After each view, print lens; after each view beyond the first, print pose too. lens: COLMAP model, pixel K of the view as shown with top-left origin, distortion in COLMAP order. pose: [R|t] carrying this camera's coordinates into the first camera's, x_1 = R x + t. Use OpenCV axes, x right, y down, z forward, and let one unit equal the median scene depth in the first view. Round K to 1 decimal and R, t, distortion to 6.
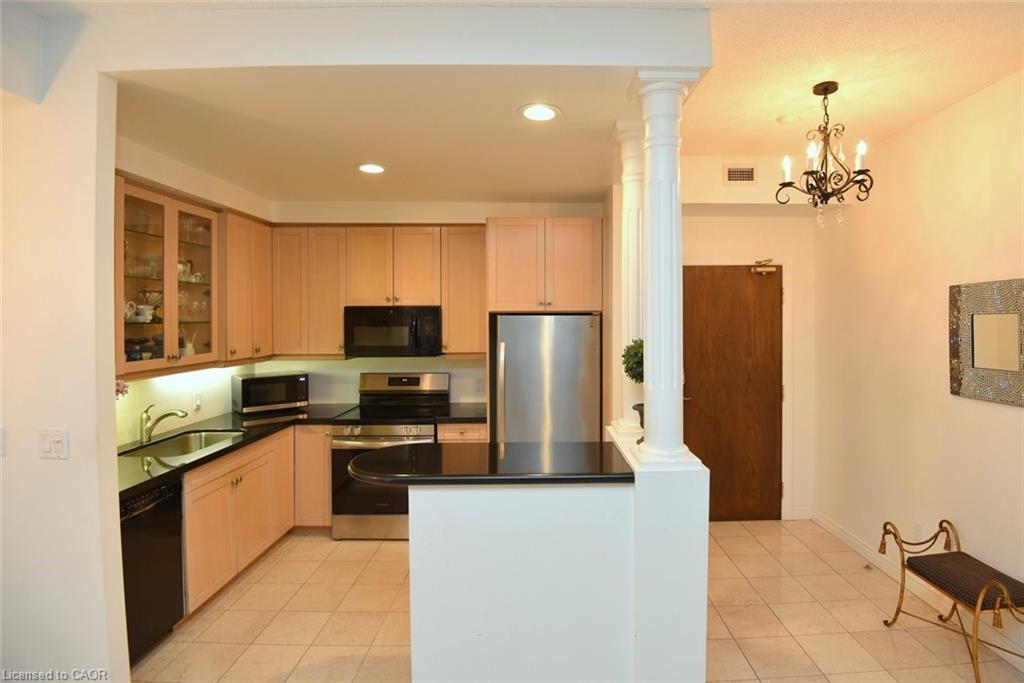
lens RADIAL K [[511.3, 0, 546.4], [0, 511.3, 318.3], [0, 0, 1]] dist [-0.021859, -0.005842]
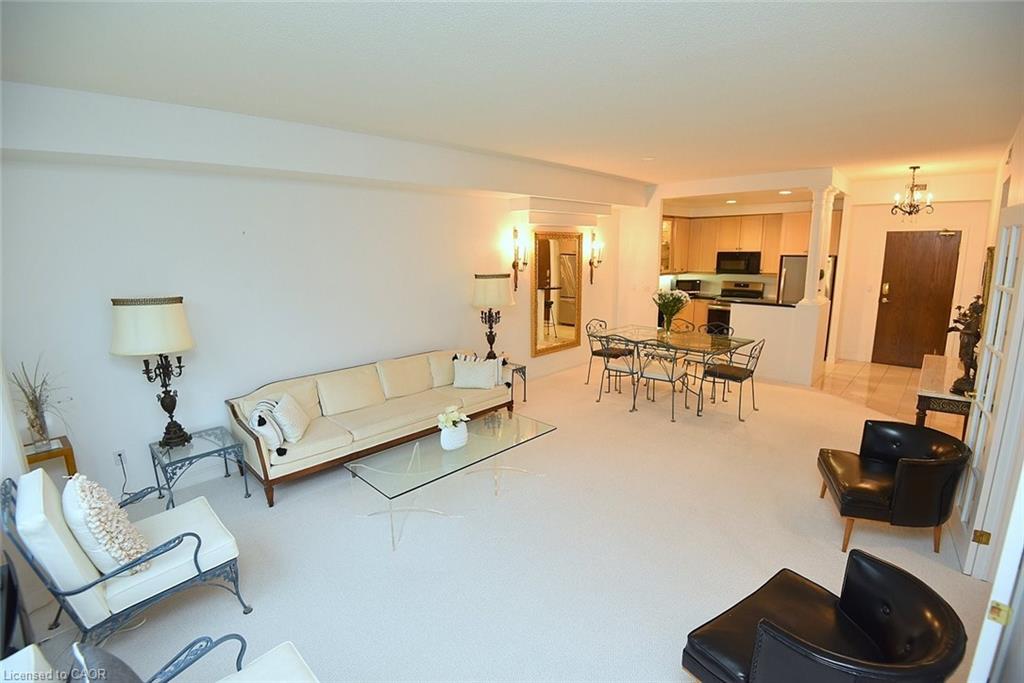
lens RADIAL K [[482.5, 0, 515.4], [0, 482.5, 335.6], [0, 0, 1]] dist [-0.018985, -0.014007]
pose [[0.719902, 0.119344, -0.683739, 0.552409], [0.002016, 0.984742, 0.174007, -0.033584], [0.694073, -0.126646, 0.708677, -1.417795]]
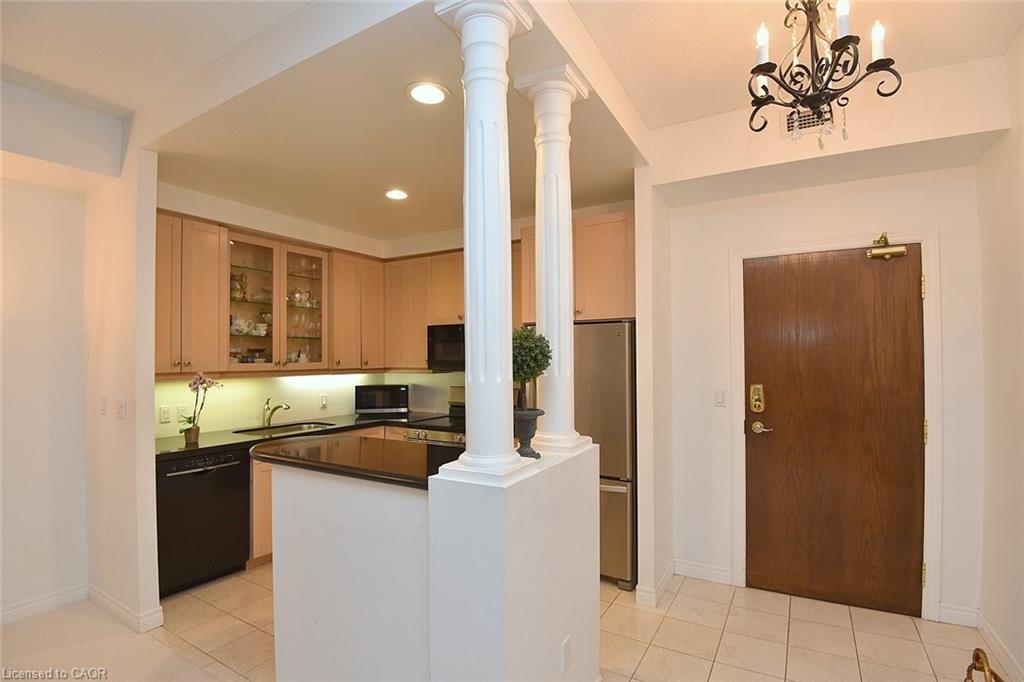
lens RADIAL K [[482.5, 0, 522.1], [0, 482.5, 346.2], [0, 0, 1]] dist [-0.018985, -0.014007]
pose [[0.856084, -0.014594, -0.516630, 0.365512], [0.001888, 0.999683, -0.025111, 0.054497], [0.516833, 0.020522, 0.855840, 0.208379]]
